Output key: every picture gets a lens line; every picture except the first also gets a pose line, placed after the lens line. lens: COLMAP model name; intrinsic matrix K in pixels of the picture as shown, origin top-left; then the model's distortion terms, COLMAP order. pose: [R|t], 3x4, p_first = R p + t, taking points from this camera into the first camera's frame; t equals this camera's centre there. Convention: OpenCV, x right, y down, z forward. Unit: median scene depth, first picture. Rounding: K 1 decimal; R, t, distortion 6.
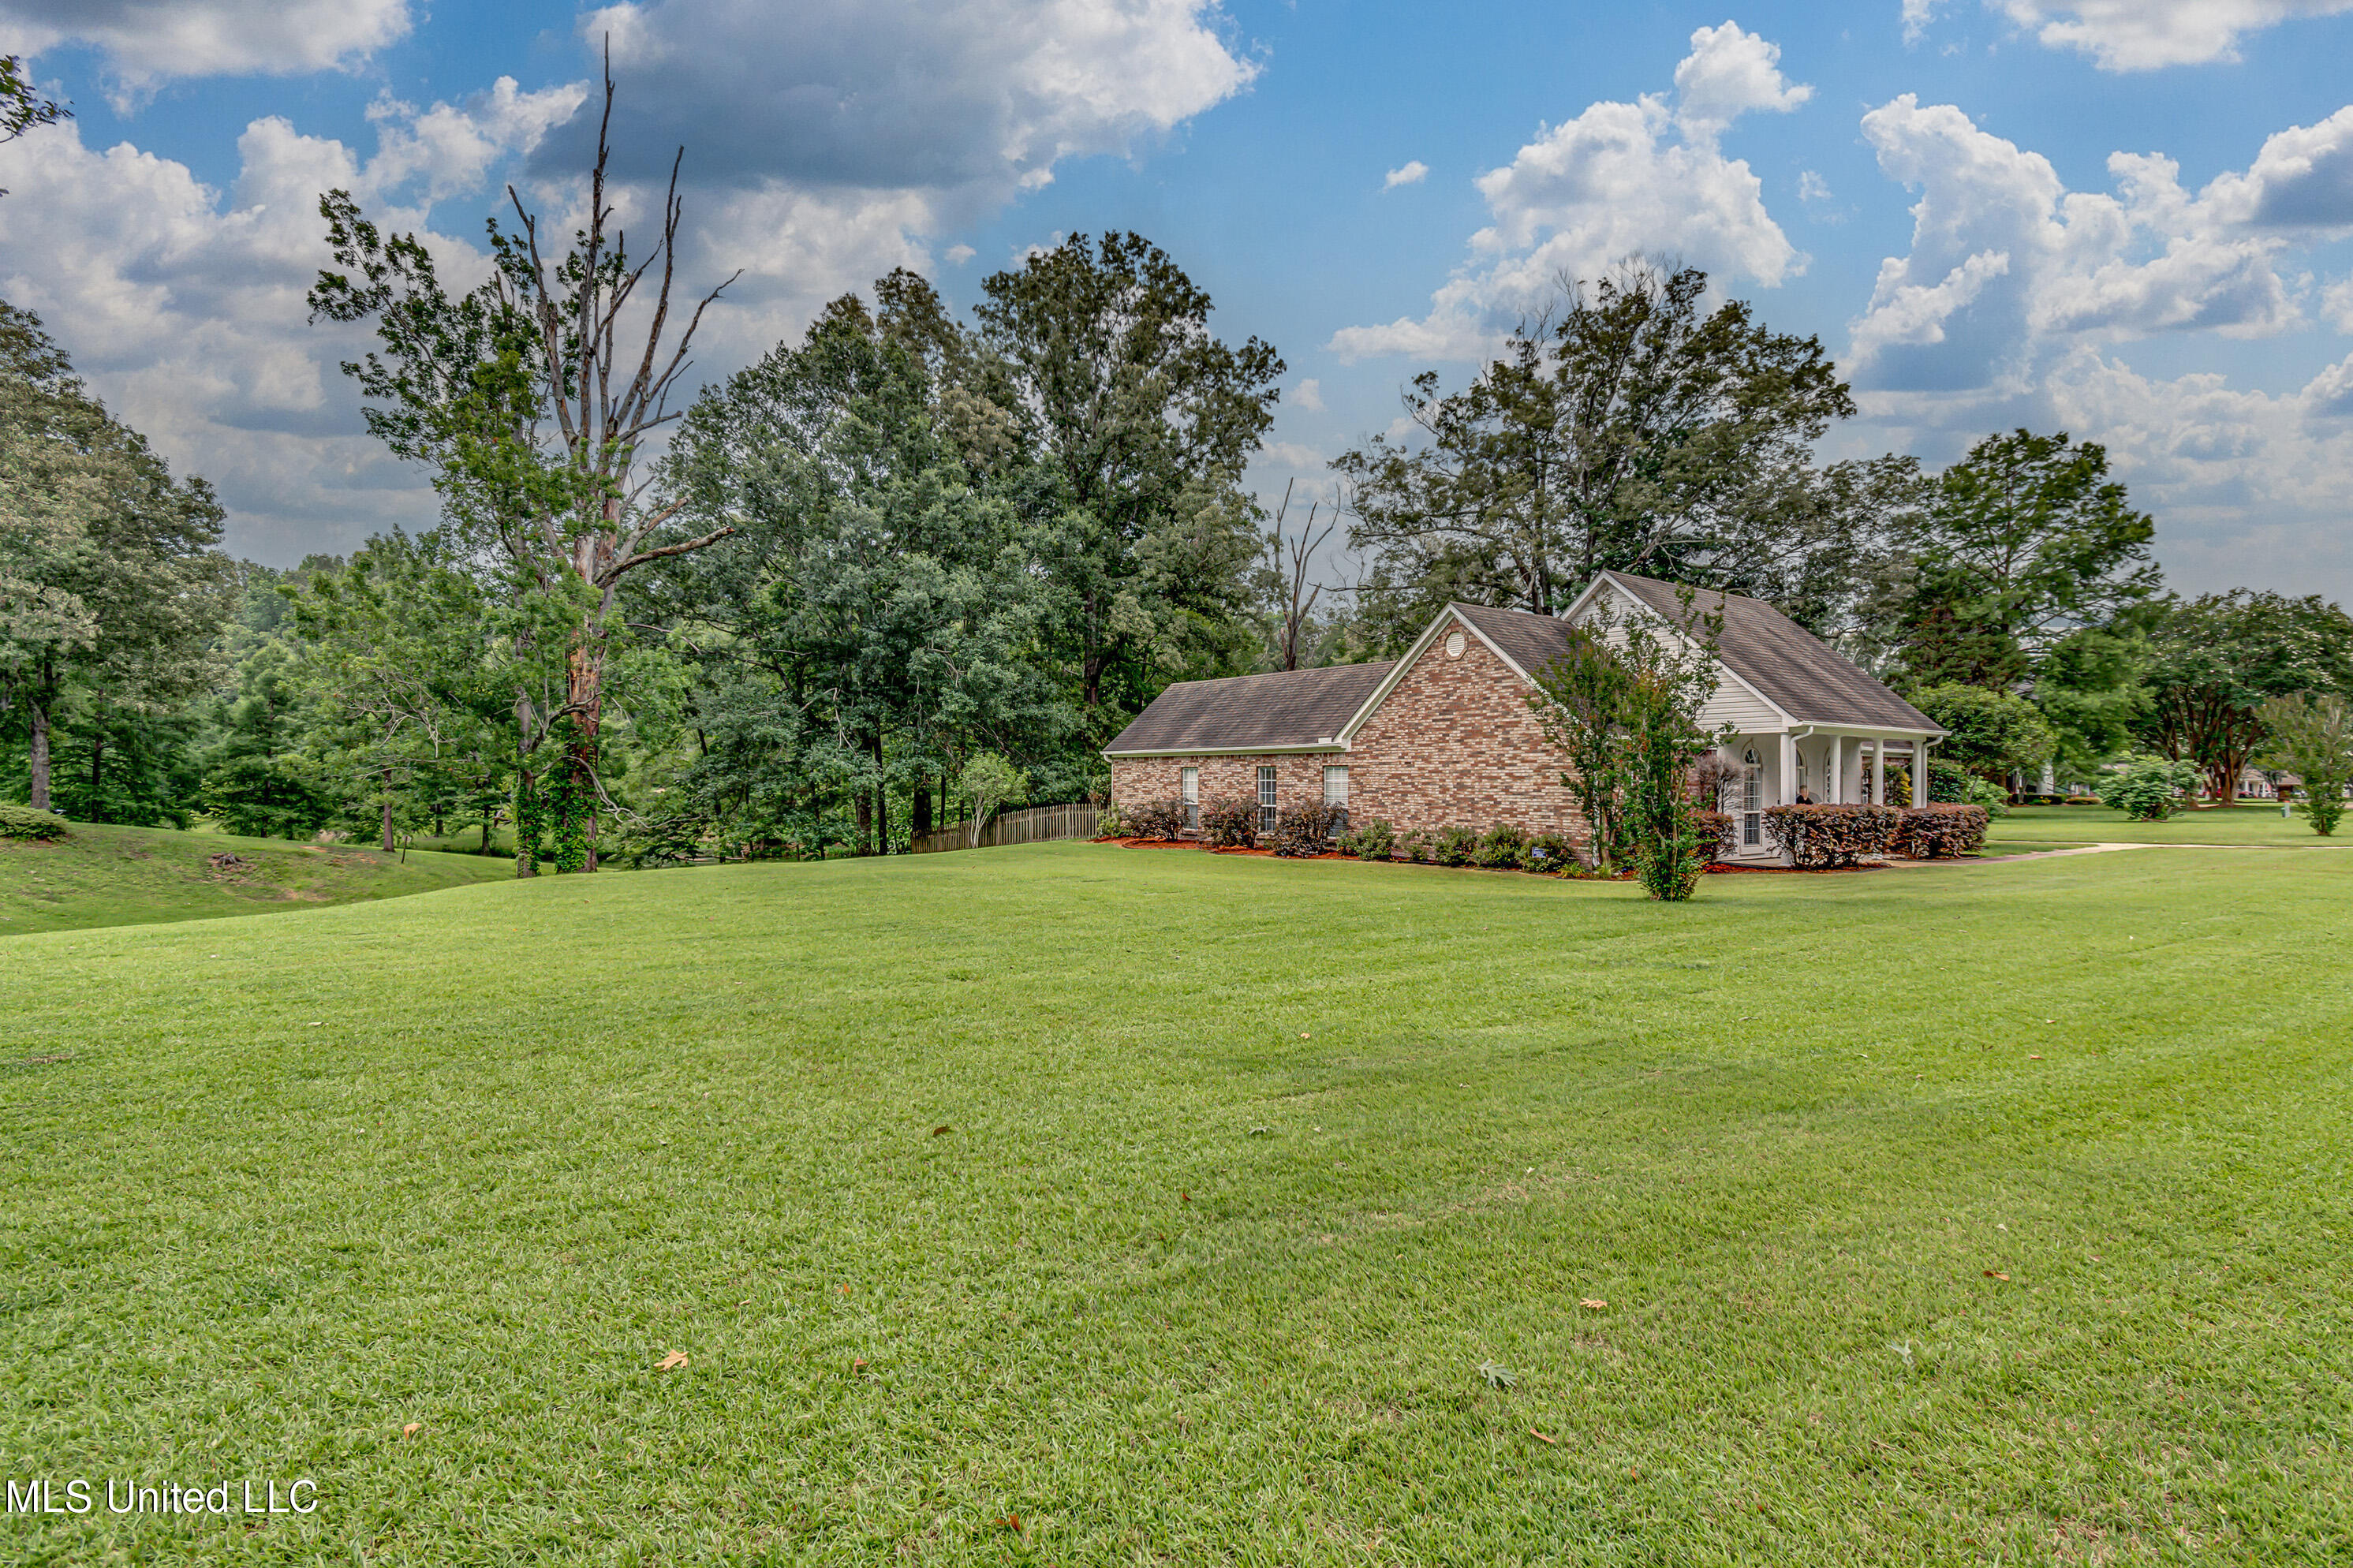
lens RADIAL K [[1210.5, 0, 1167.0], [0, 1210.5, 789.1], [0, 0, 1]] dist [0.006042, -0.000545]
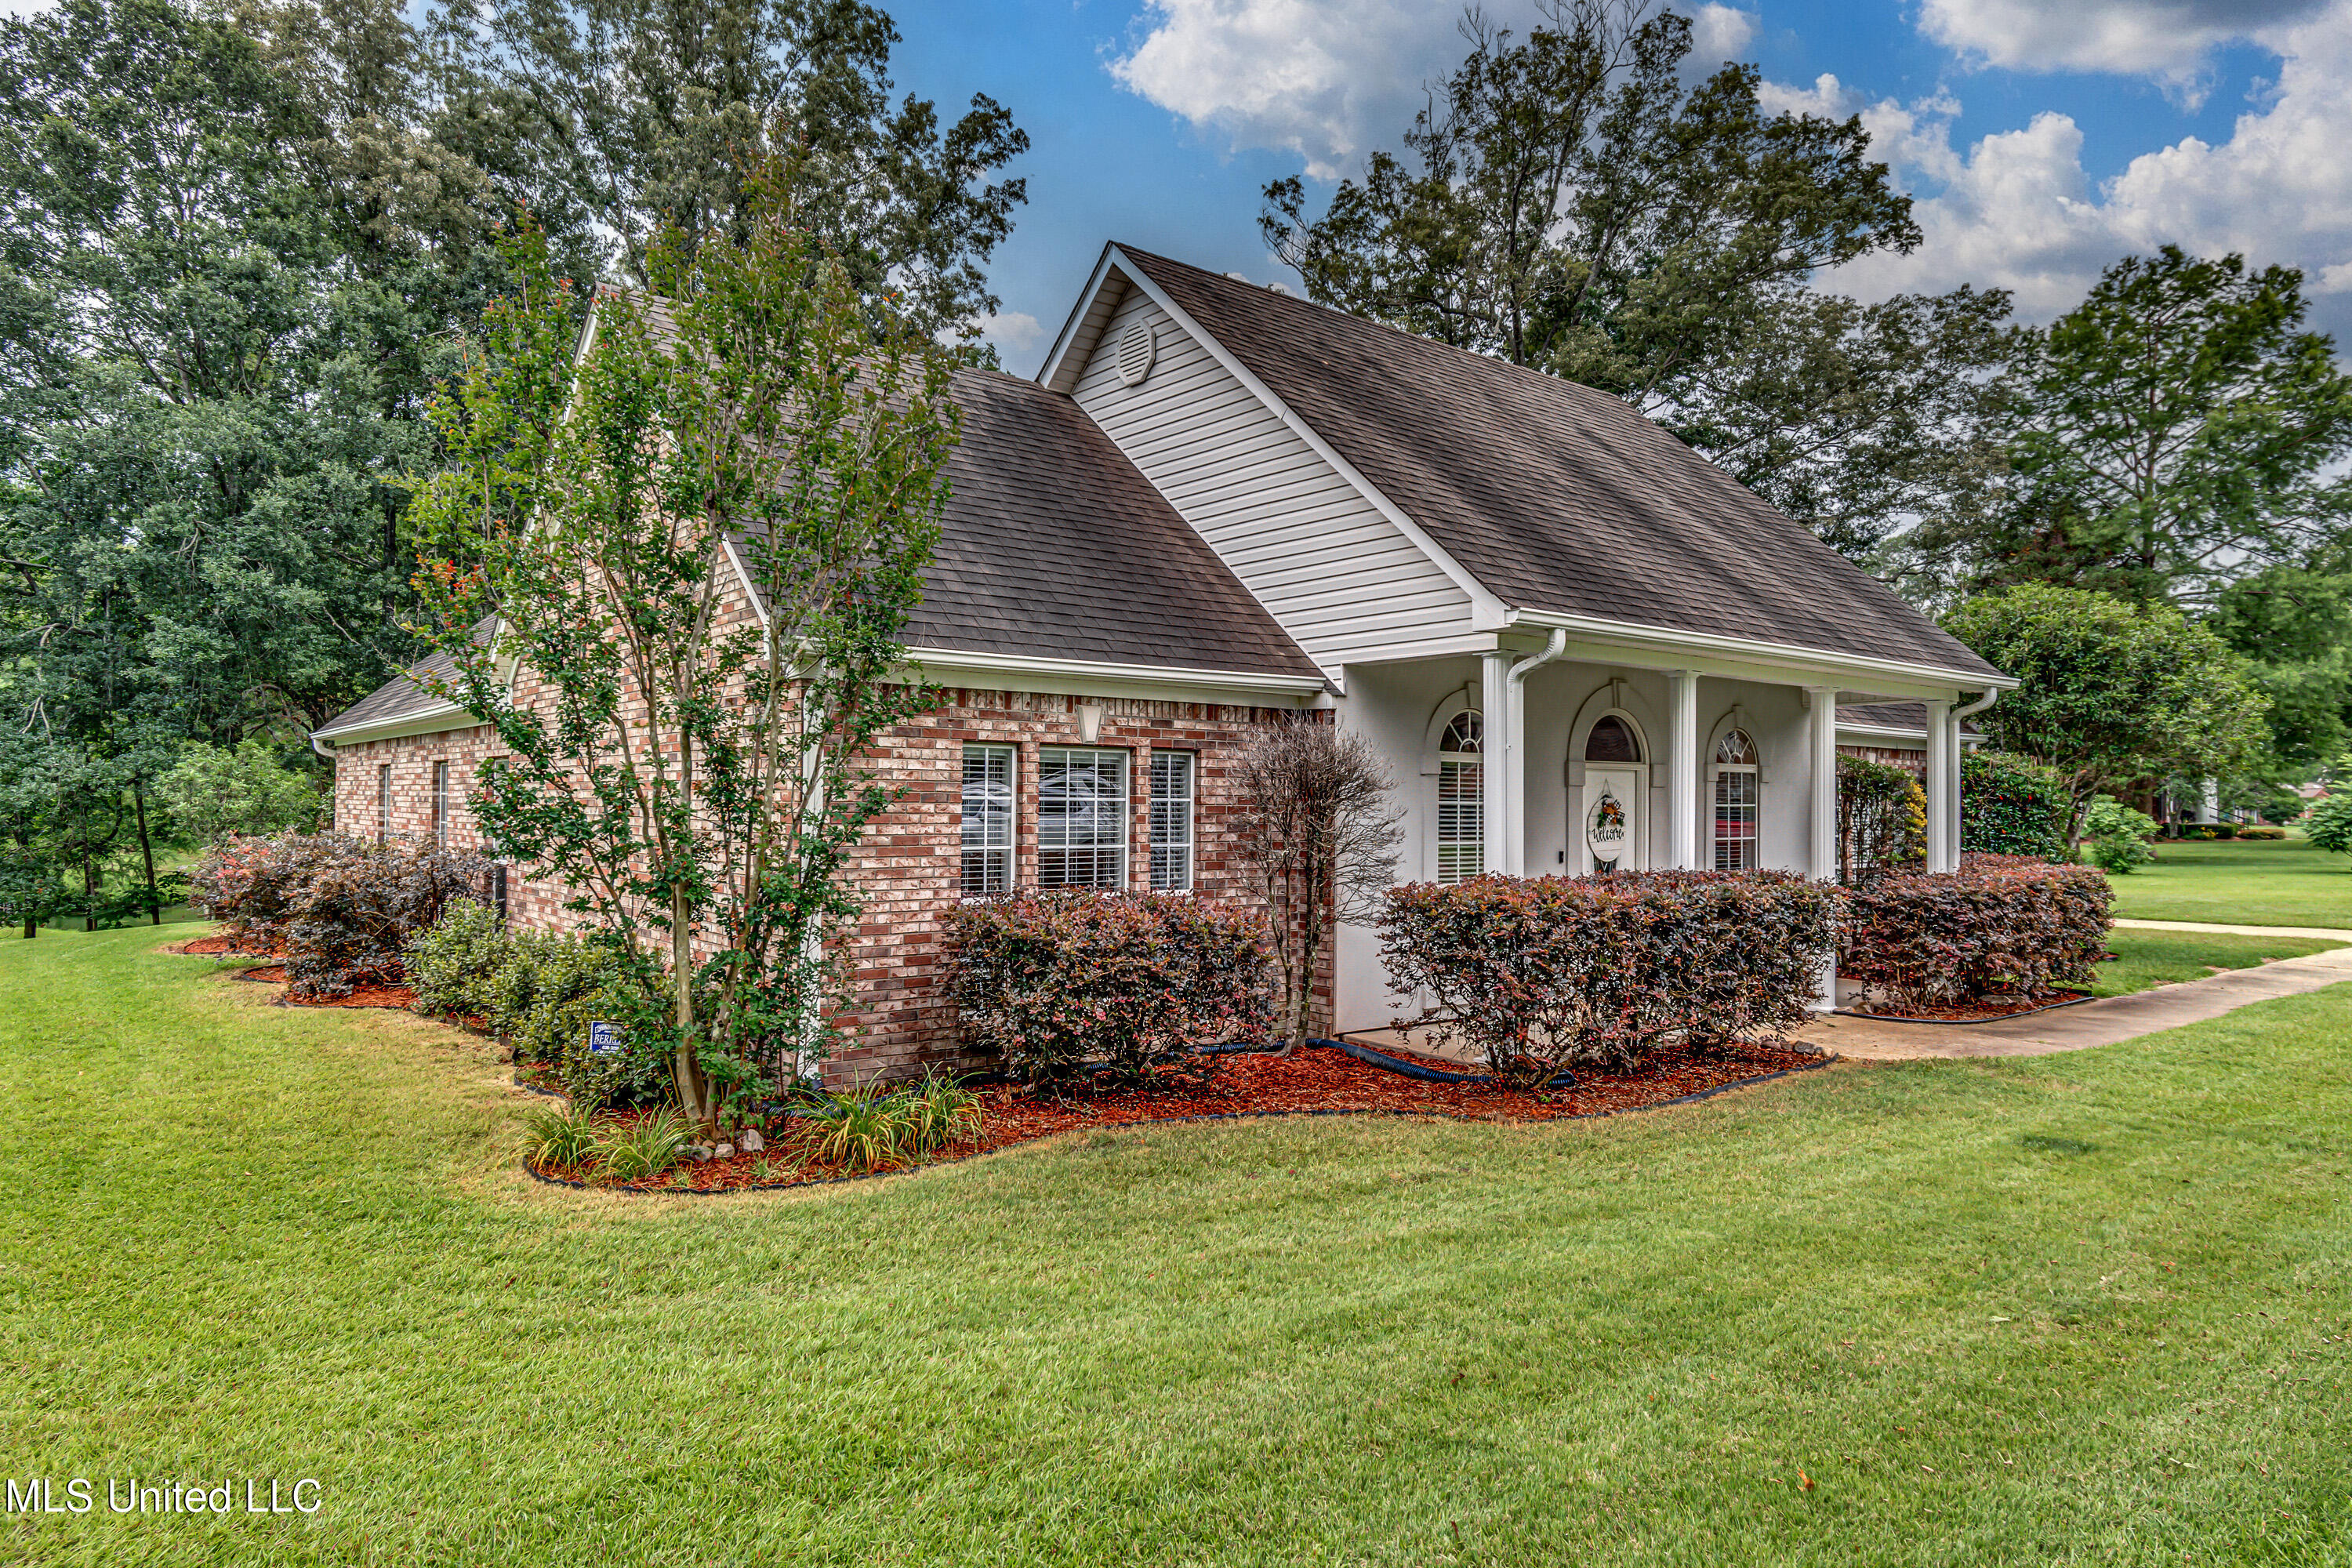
lens RADIAL K [[1486.9, 0, 1180.4], [0, 1486.9, 770.6], [0, 0, 1]] dist [-0.005777, 0.008455]
pose [[0.999637, 0.006322, 0.026208, 0.167731], [-0.005659, 0.999665, -0.025275, -0.001648], [-0.026359, 0.025118, 0.999337, 0.243959]]
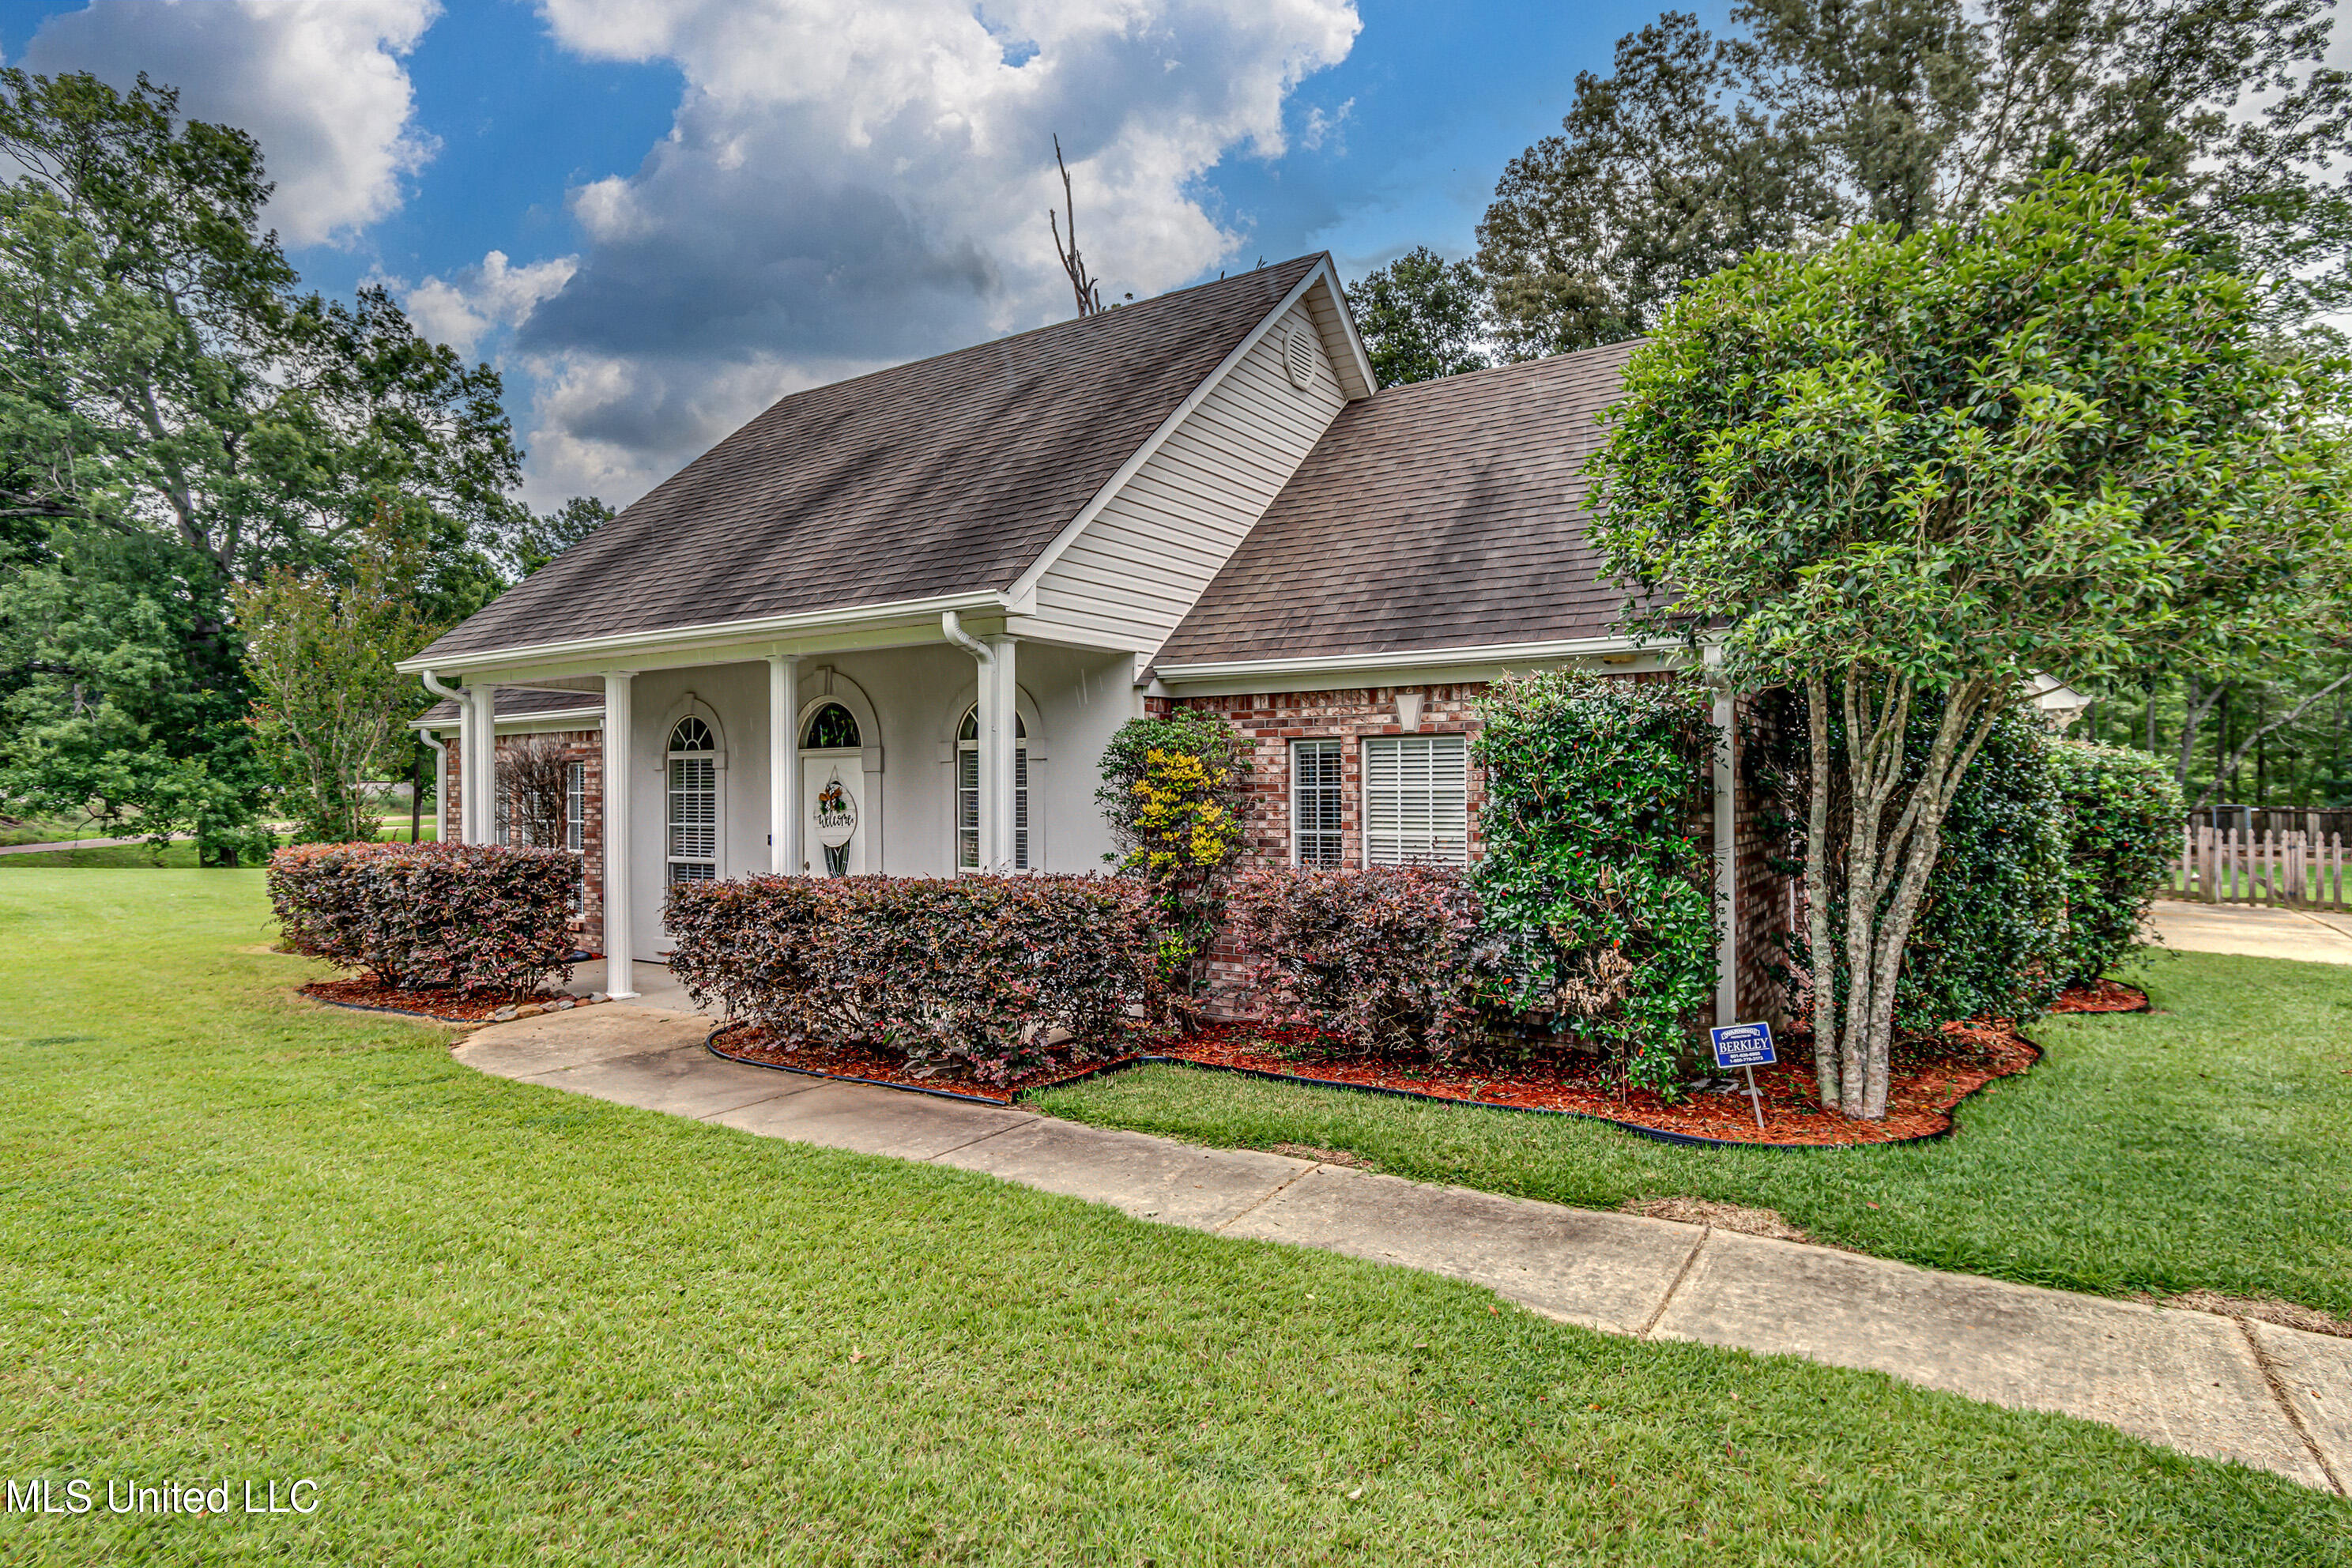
lens RADIAL K [[1210.1, 0, 1174.9], [0, 1210.1, 776.4], [0, 0, 1]] dist [0.006042, -0.000545]
pose [[0.302143, -0.010165, -0.953209, 0.436739], [0.007365, 0.999938, -0.008328, -0.002875], [0.953234, -0.004504, 0.302199, 0.464510]]
